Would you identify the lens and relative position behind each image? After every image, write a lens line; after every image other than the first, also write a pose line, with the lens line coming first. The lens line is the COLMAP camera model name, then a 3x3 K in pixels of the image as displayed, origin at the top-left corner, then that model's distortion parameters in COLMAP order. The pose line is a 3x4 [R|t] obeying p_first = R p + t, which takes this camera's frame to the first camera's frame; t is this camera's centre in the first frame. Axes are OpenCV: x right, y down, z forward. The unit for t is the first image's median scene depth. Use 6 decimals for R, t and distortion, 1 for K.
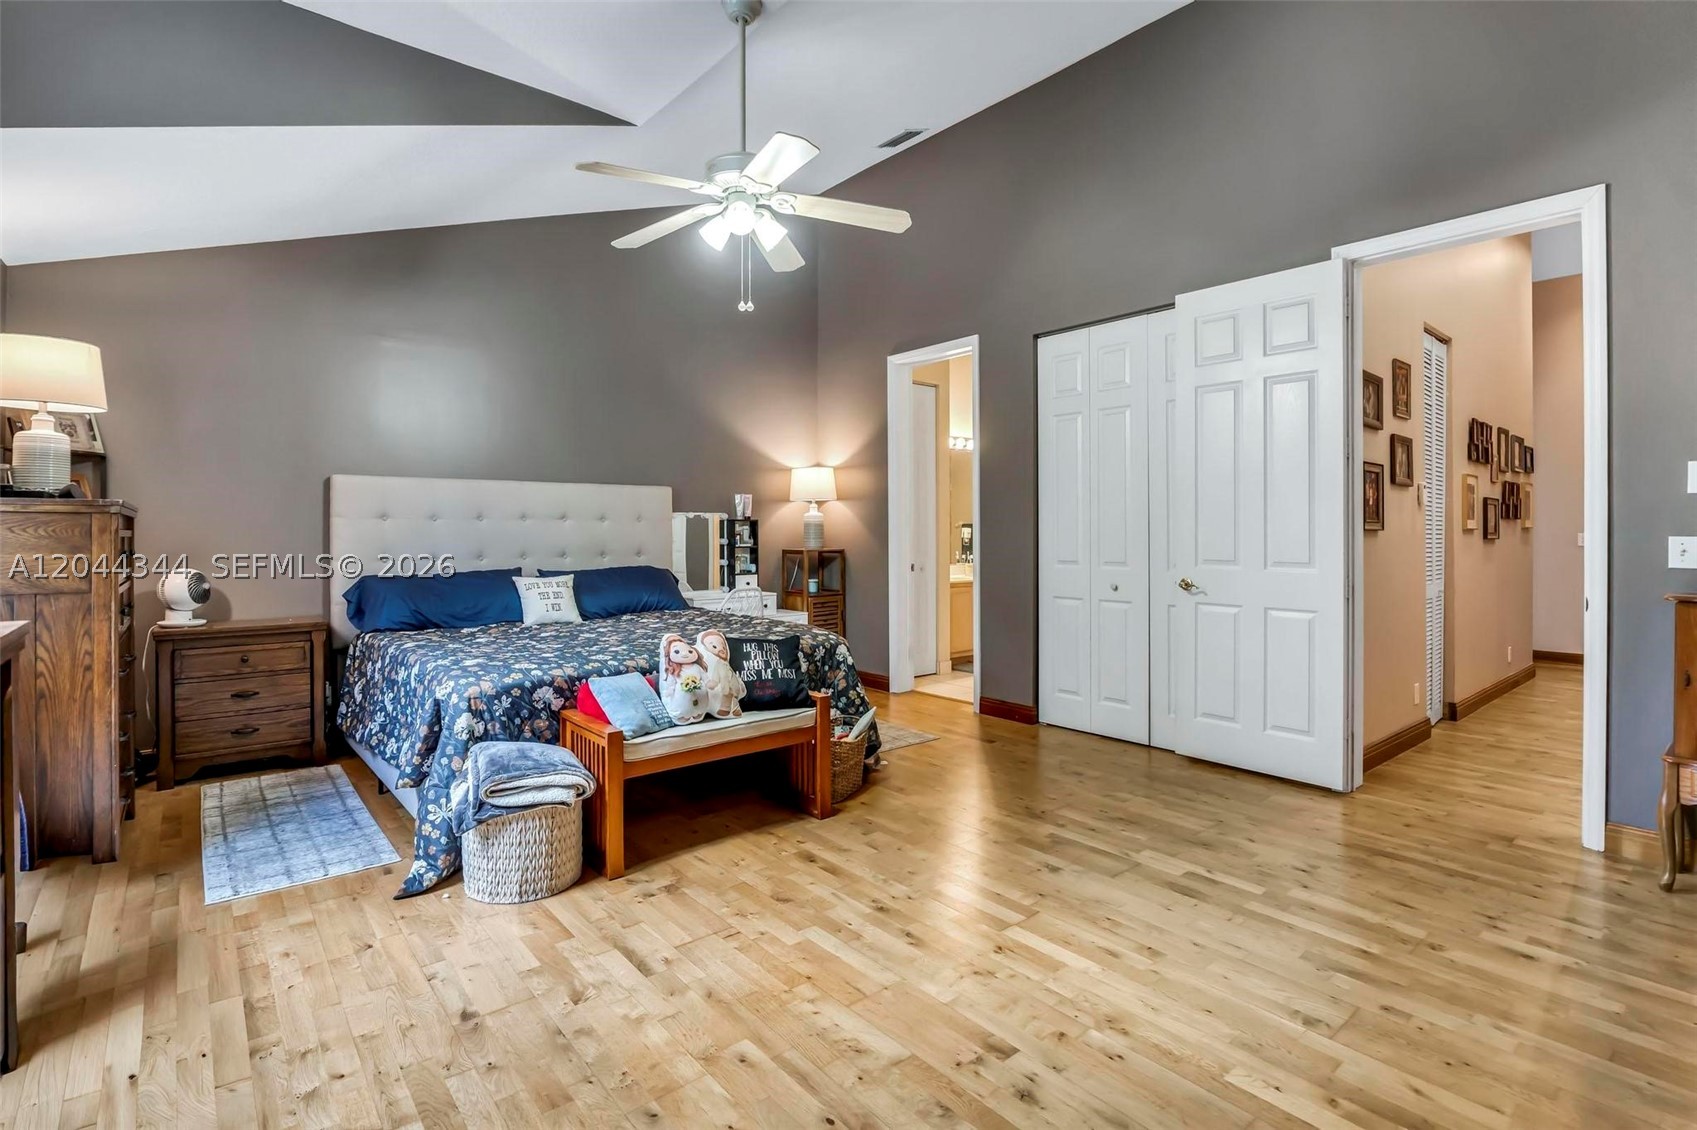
lens RADIAL K [[810.7, 0, 841.7], [0, 810.7, 532.6], [0, 0, 1]] dist [-0.020663, 0.023338]
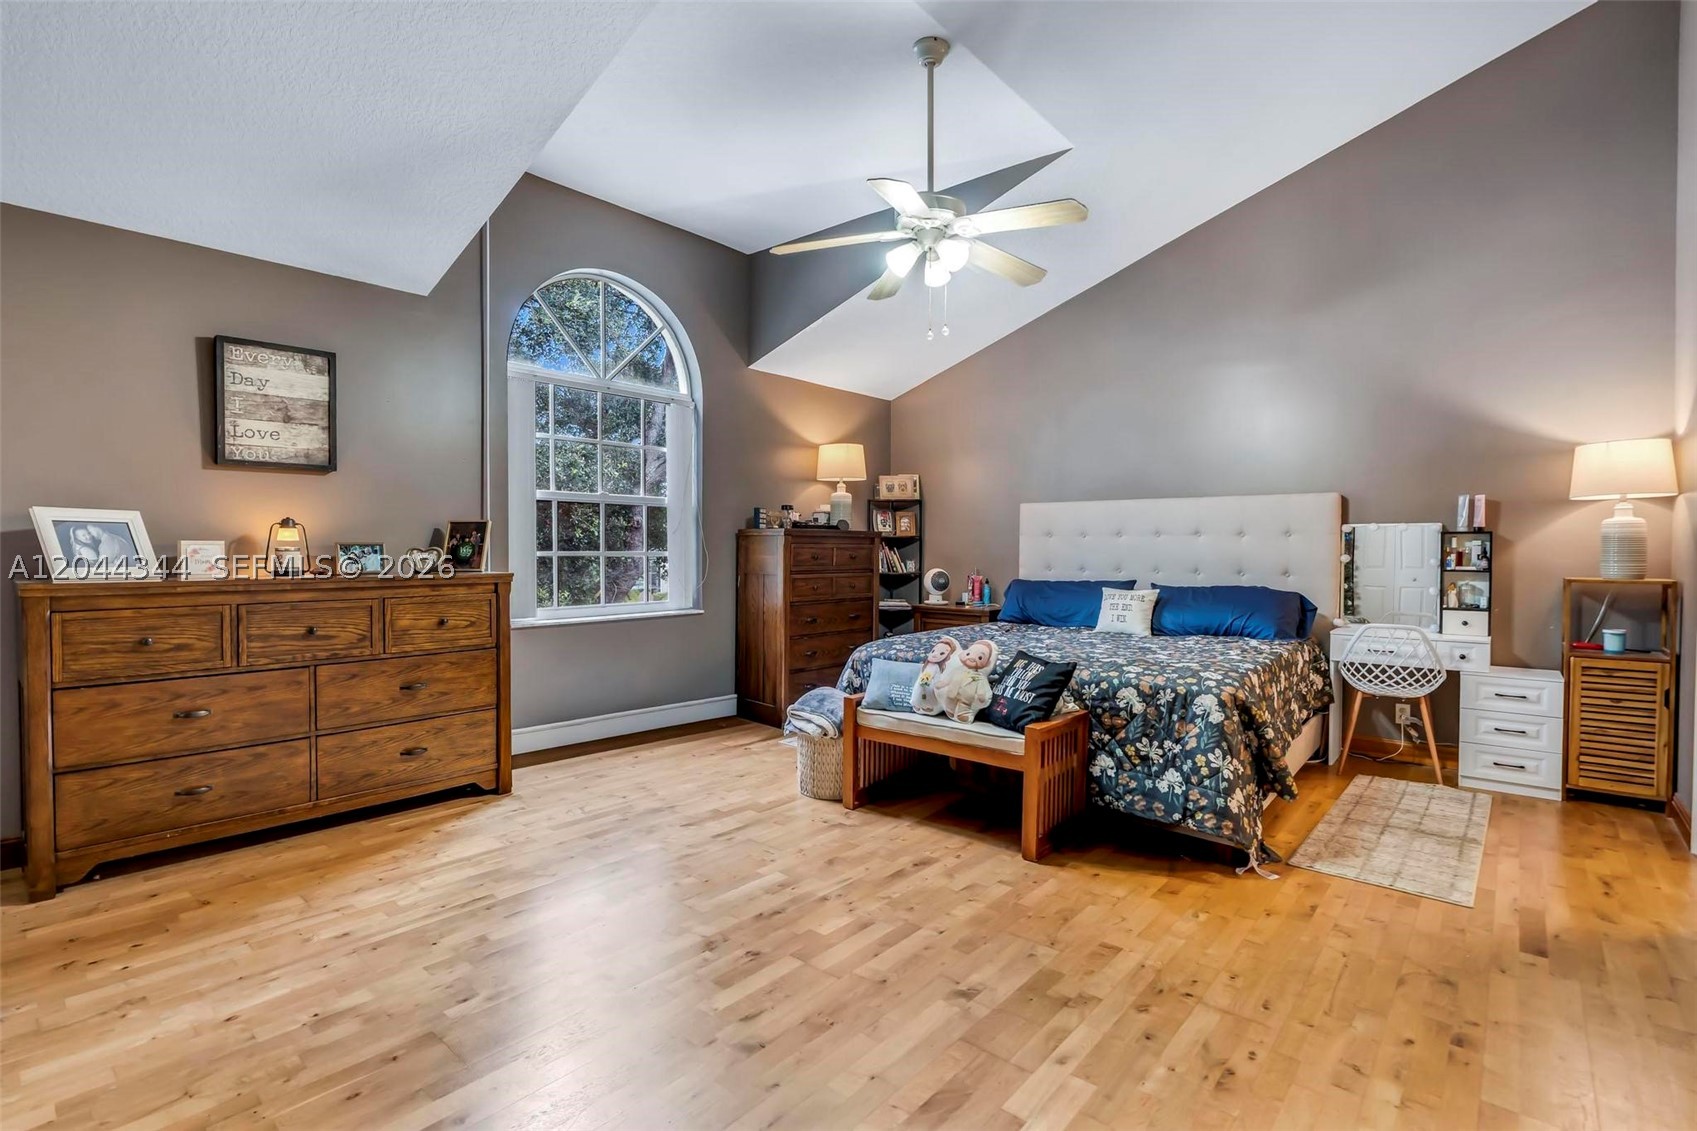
lens RADIAL K [[787.1, 0, 848.5], [0, 787.1, 565.5], [0, 0, 1]] dist [0.000043, 0.000412]
pose [[0.169215, 0.024755, -0.985268, 0.813926], [-0.005746, 0.999692, 0.024130, 0.000611], [0.985562, 0.001578, 0.169305, 0.652722]]
